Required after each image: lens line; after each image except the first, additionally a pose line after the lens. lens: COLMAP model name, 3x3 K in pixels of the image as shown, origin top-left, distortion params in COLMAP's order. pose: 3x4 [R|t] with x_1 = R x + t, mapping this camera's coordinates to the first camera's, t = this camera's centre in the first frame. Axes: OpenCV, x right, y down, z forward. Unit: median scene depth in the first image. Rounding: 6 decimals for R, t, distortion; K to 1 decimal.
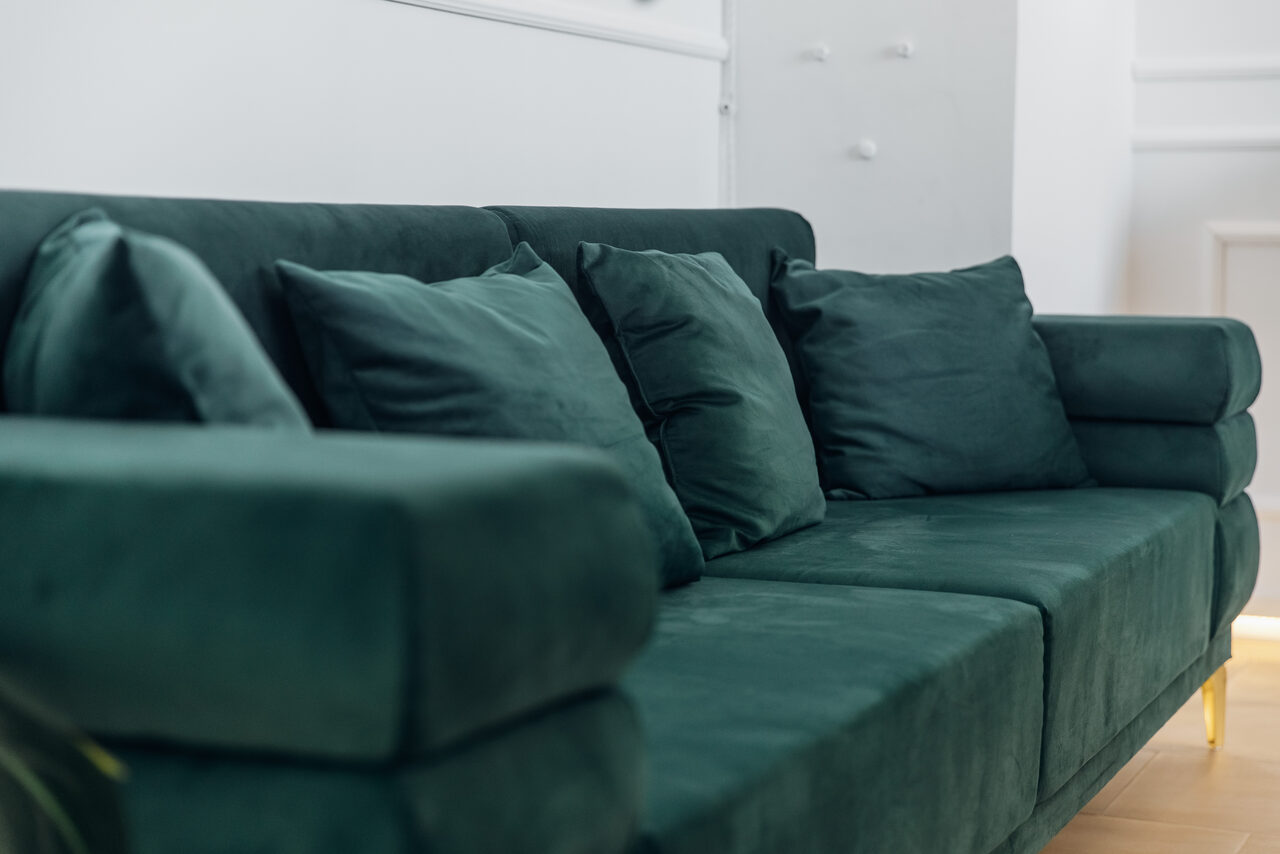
lens RADIAL K [[2209.0, 0, 637.0], [0, 2209.0, 453.6], [0, 0, 1]] dist [0.014382, 0.000000]
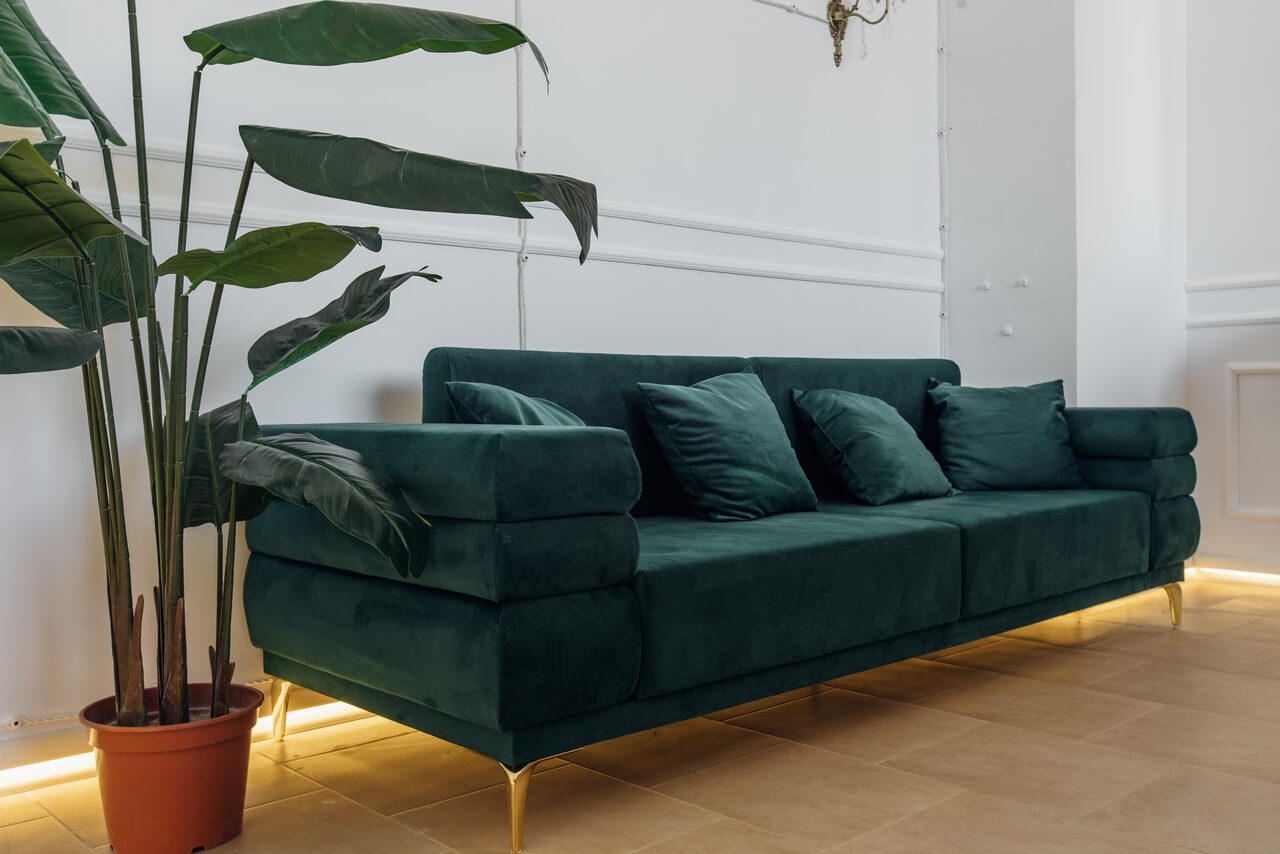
lens RADIAL K [[1153.5, 0, 649.0], [0, 1153.5, 430.5], [0, 0, 1]] dist [-0.008470, 0.027057]
pose [[0.920492, -0.006778, -0.390702, 0.258733], [-0.021716, 0.997417, -0.068467, 0.044163], [0.390157, 0.071508, 0.917968, -0.141879]]
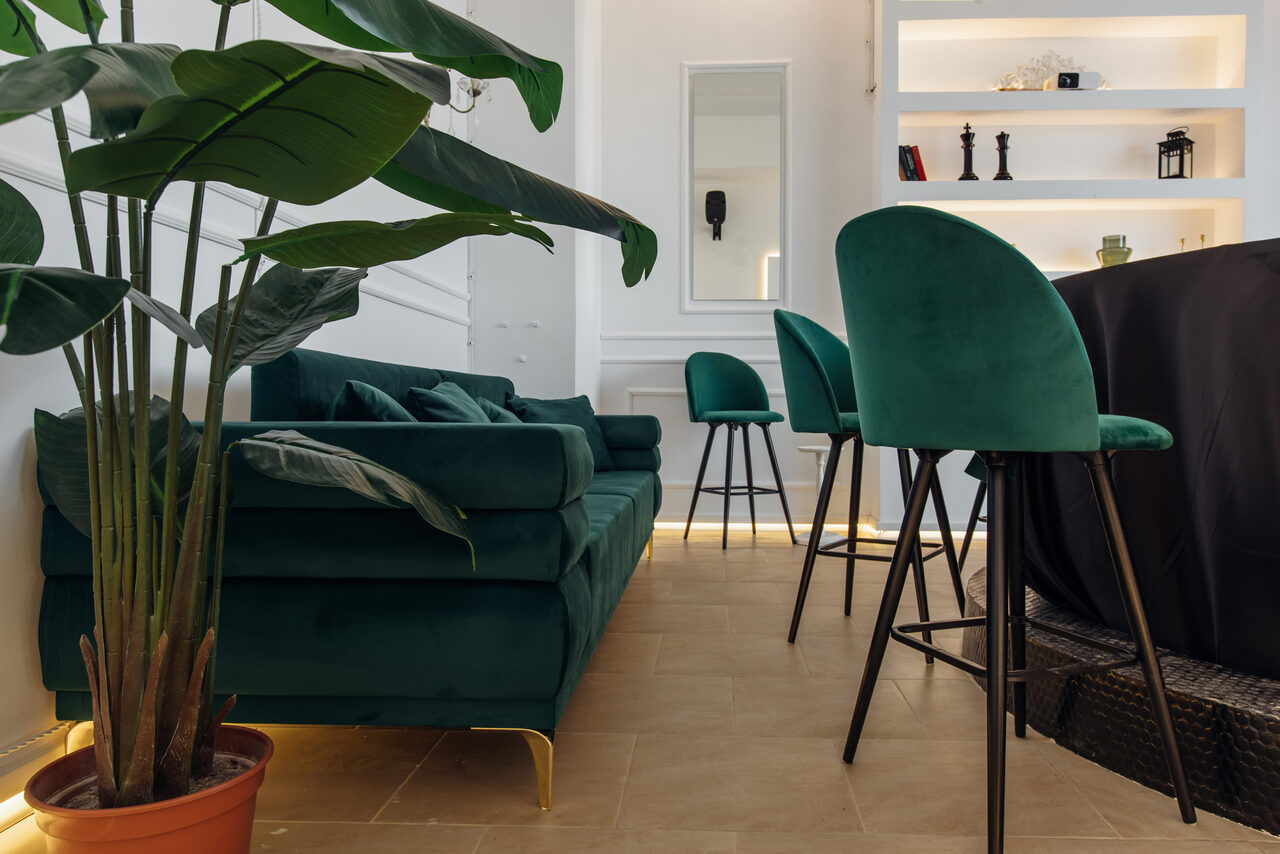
lens RADIAL K [[860.1, 0, 669.5], [0, 860.1, 424.8], [0, 0, 1]] dist [-0.001694, 0.002940]
pose [[0.927932, -0.006918, 0.372687, -0.160581], [0.036945, 0.996611, -0.073489, 0.042498], [-0.370915, 0.081961, 0.925043, -0.104838]]
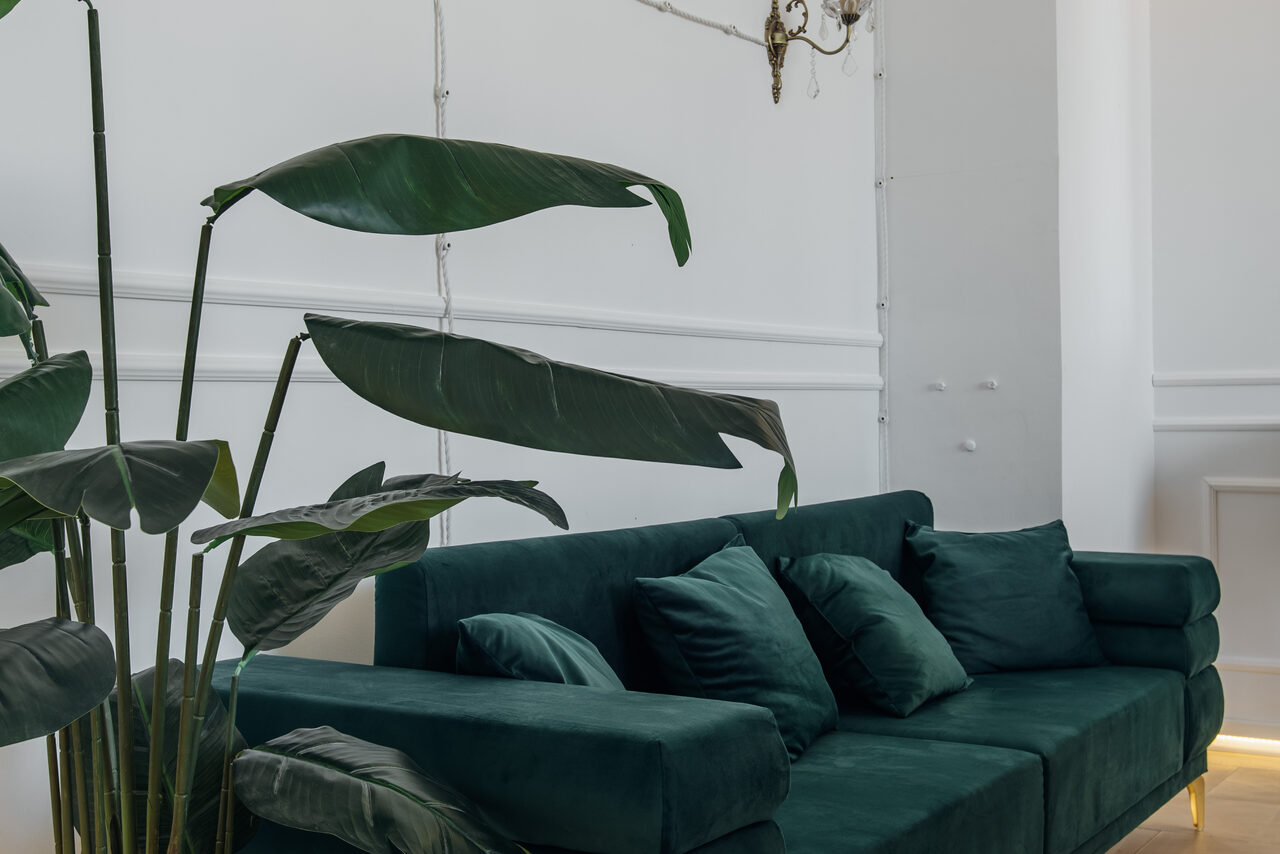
lens RADIAL K [[1622.1, 0, 641.6], [0, 1622.1, 420.3], [0, 0, 1]] dist [-0.000951, 0.000000]
pose [[0.989876, -0.013661, -0.141279, 0.040737], [0.000691, 0.995809, -0.091451, -0.056884], [0.141937, 0.090427, 0.985737, -0.243738]]
